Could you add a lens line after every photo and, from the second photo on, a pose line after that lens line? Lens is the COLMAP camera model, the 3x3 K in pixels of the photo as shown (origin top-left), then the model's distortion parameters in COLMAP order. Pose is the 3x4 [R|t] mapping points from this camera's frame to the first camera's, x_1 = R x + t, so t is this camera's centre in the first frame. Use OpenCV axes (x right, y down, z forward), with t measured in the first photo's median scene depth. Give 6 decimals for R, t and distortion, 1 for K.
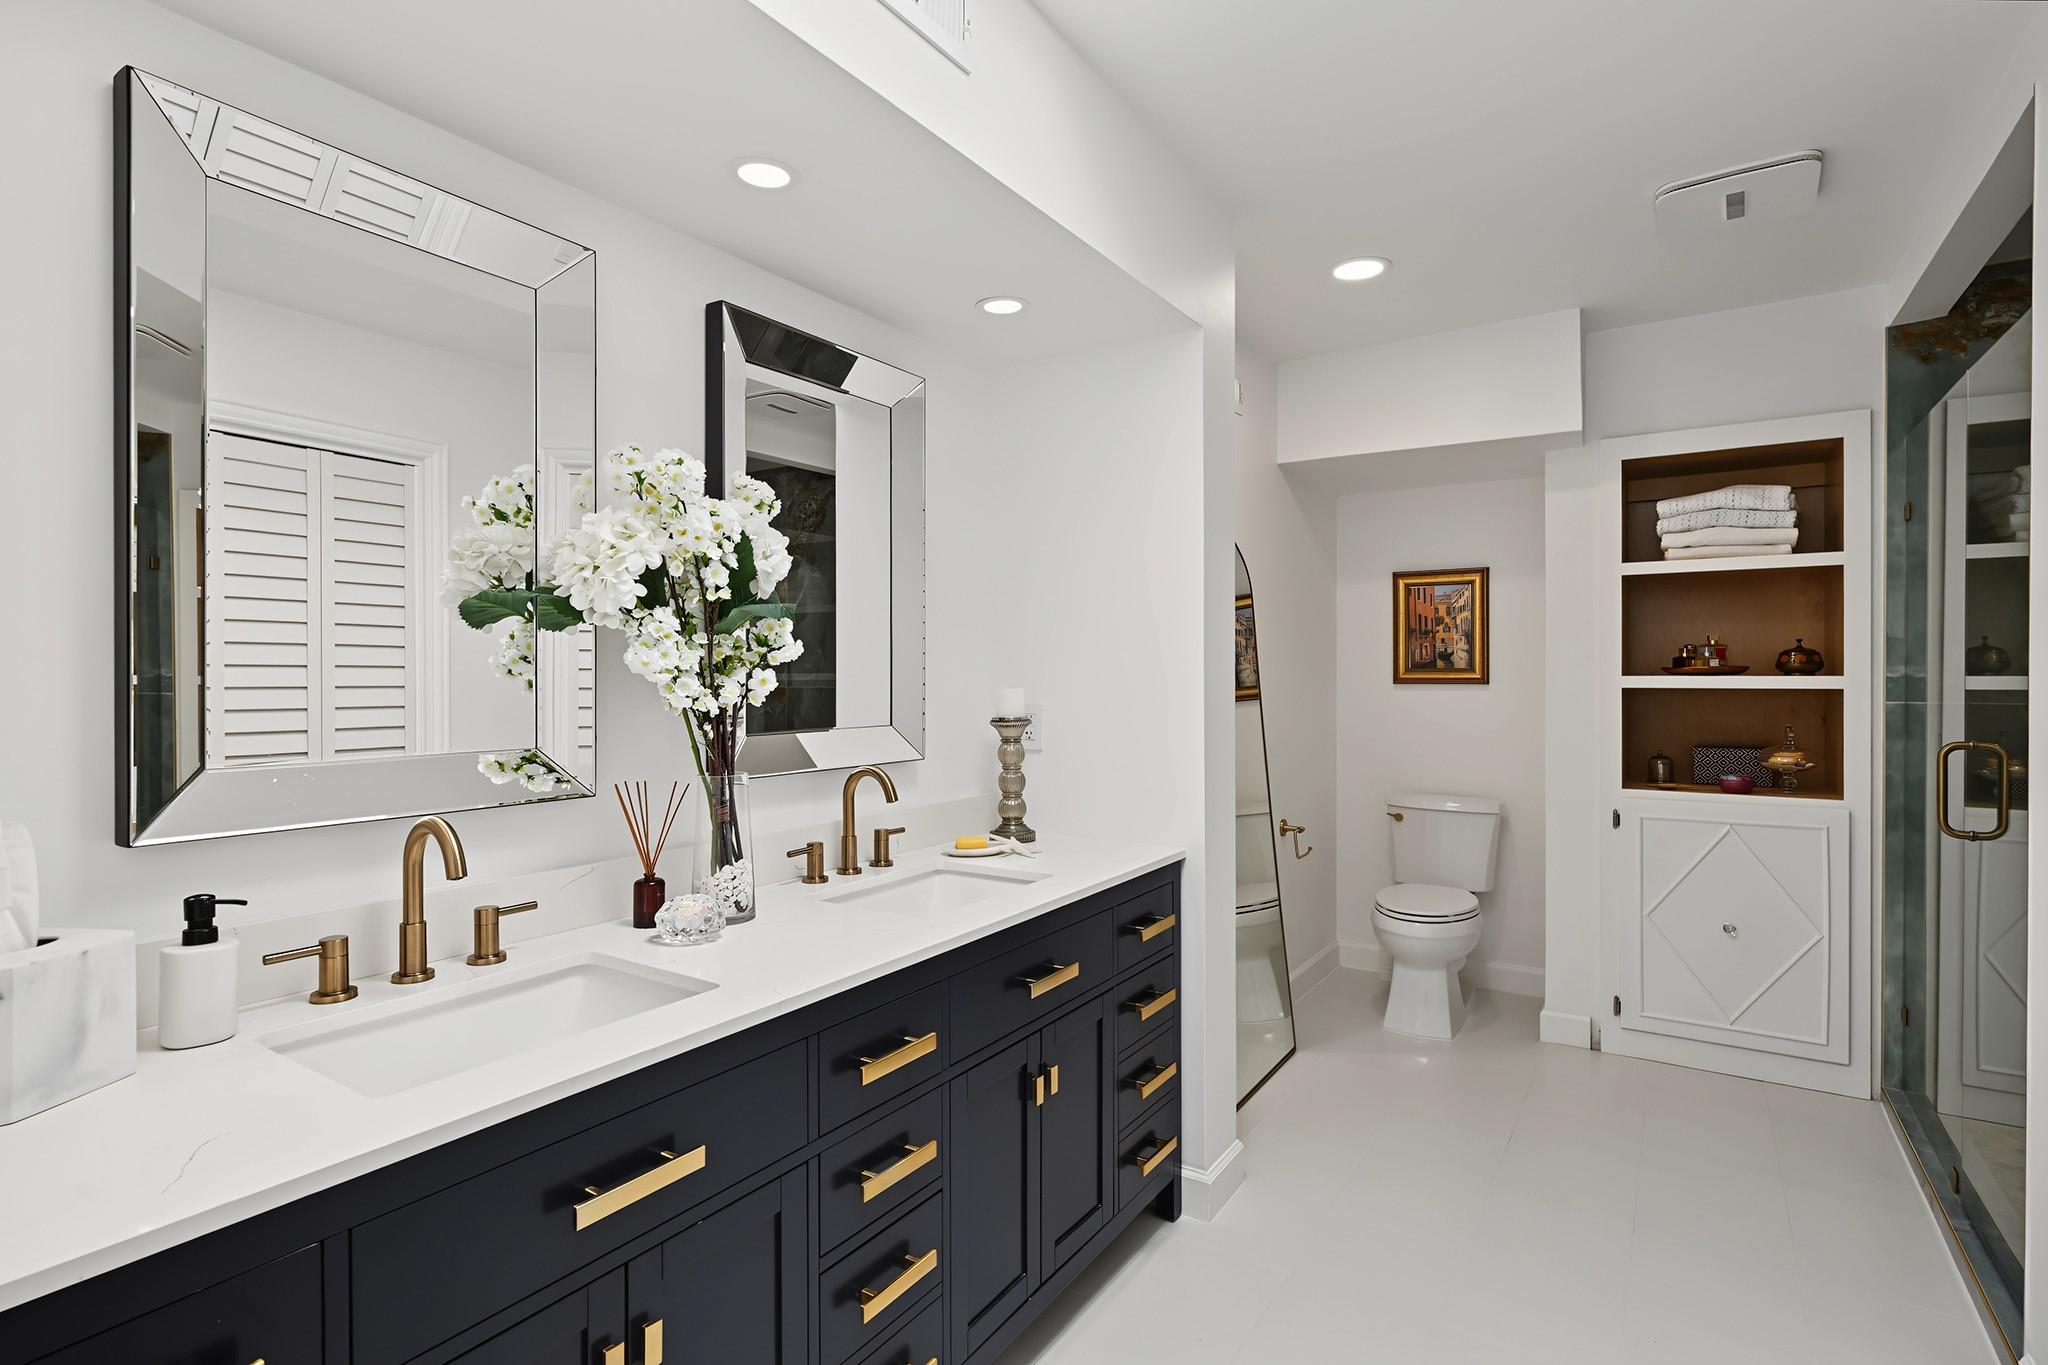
lens RADIAL K [[990.5, 0, 1015.4], [0, 990.5, 684.8], [0, 0, 1]] dist [-0.001000, -0.002812]
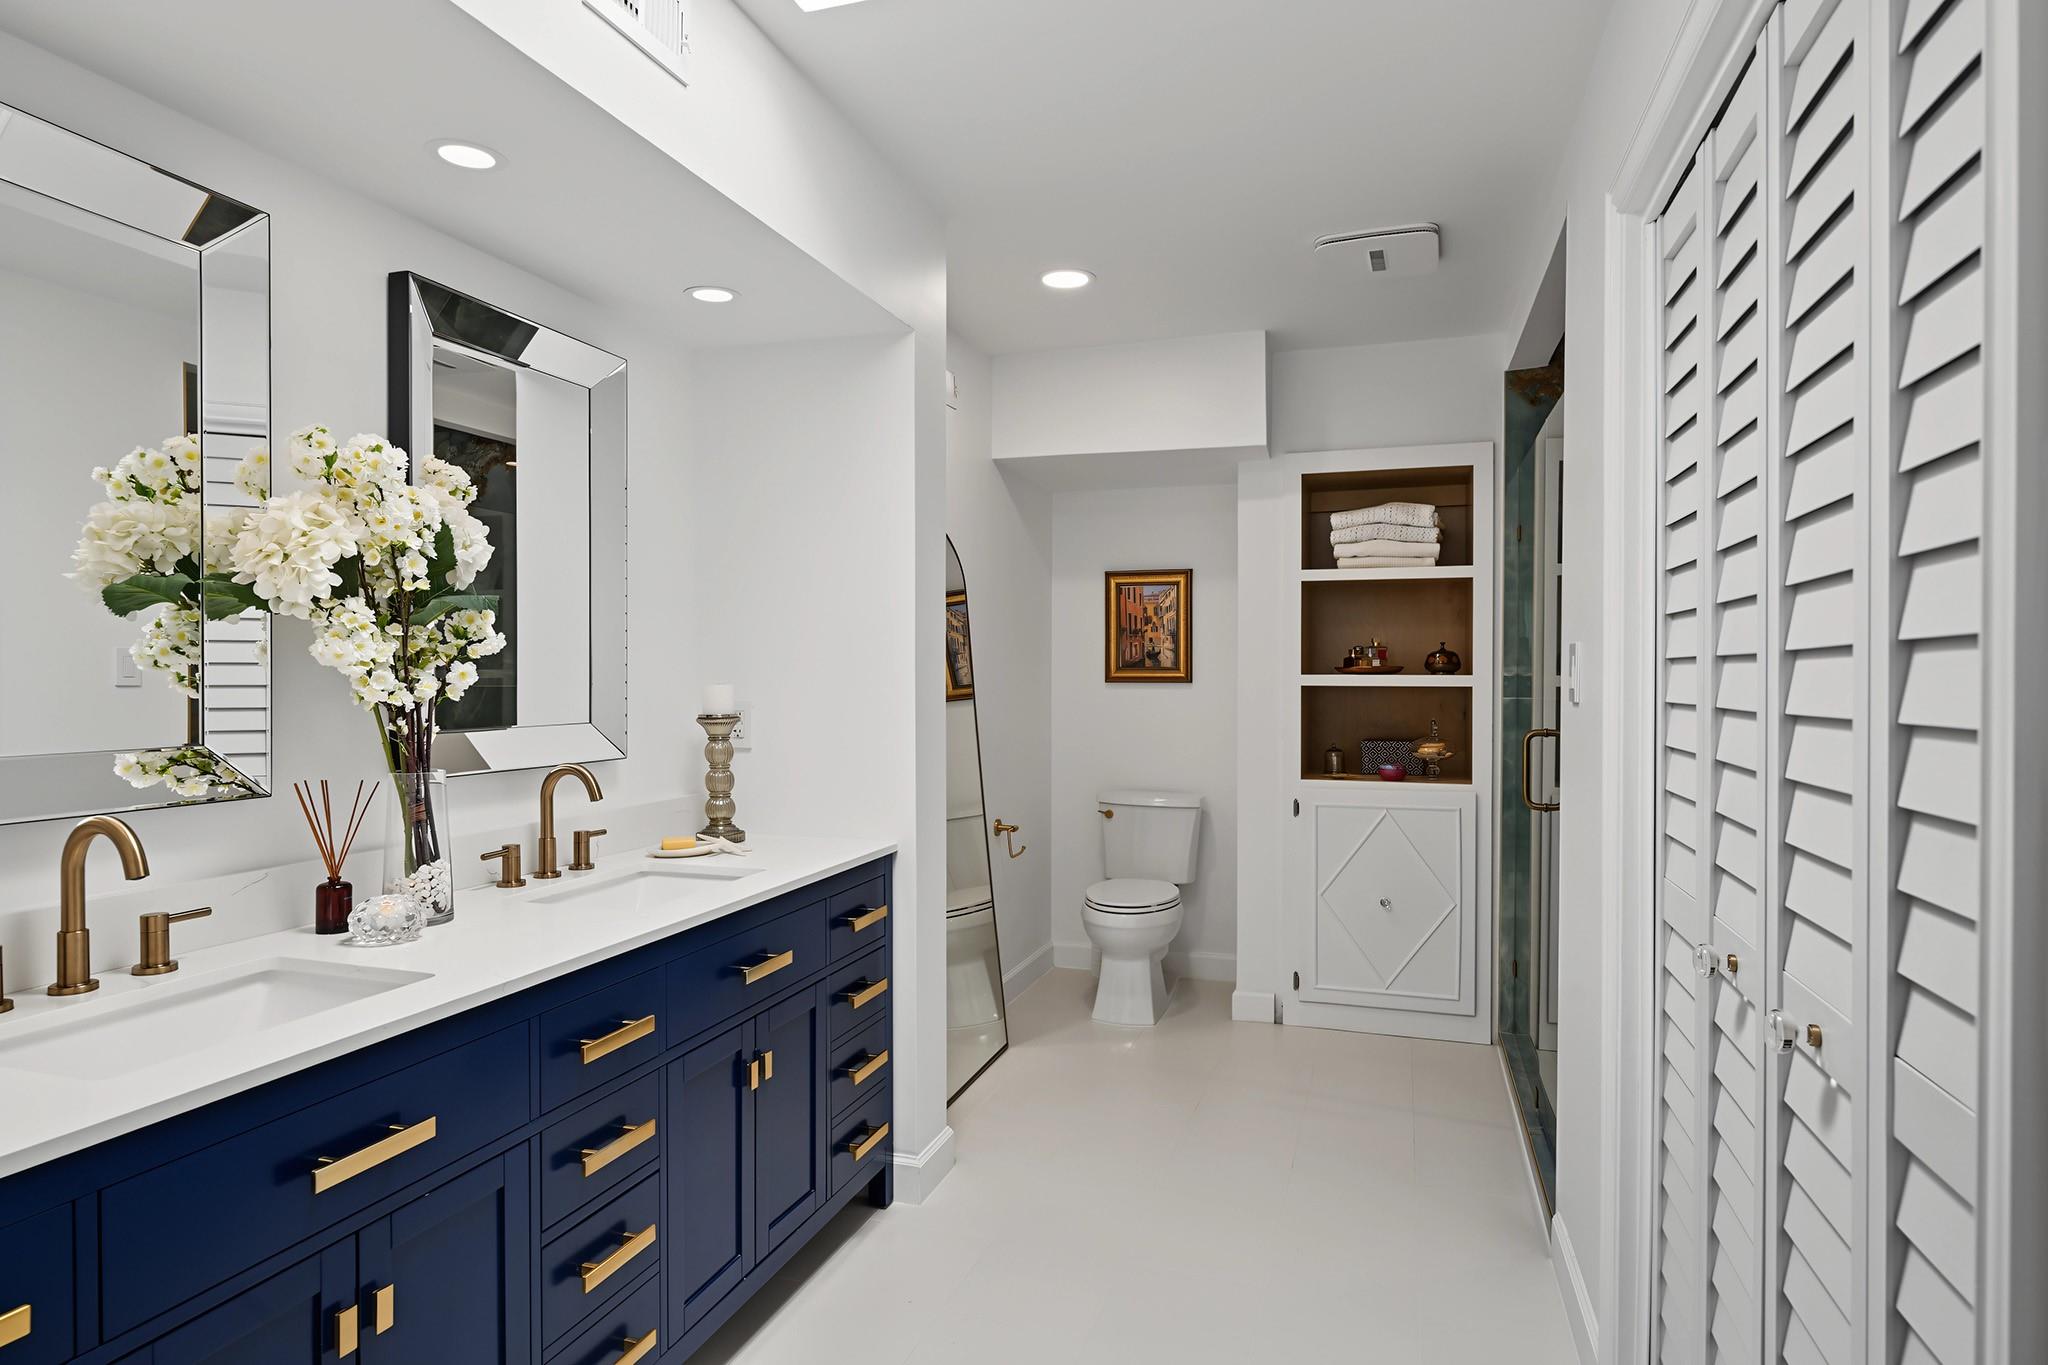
lens RADIAL K [[1141.5, 0, 1017.3], [0, 1141.5, 685.6], [0, 0, 1]] dist [-0.004364, 0.000864]
pose [[0.964050, 0.000677, 0.265719, -0.021307], [-0.000545, 1.000000, -0.000568, 0.005631], [-0.265720, 0.000403, 0.964050, -0.167942]]
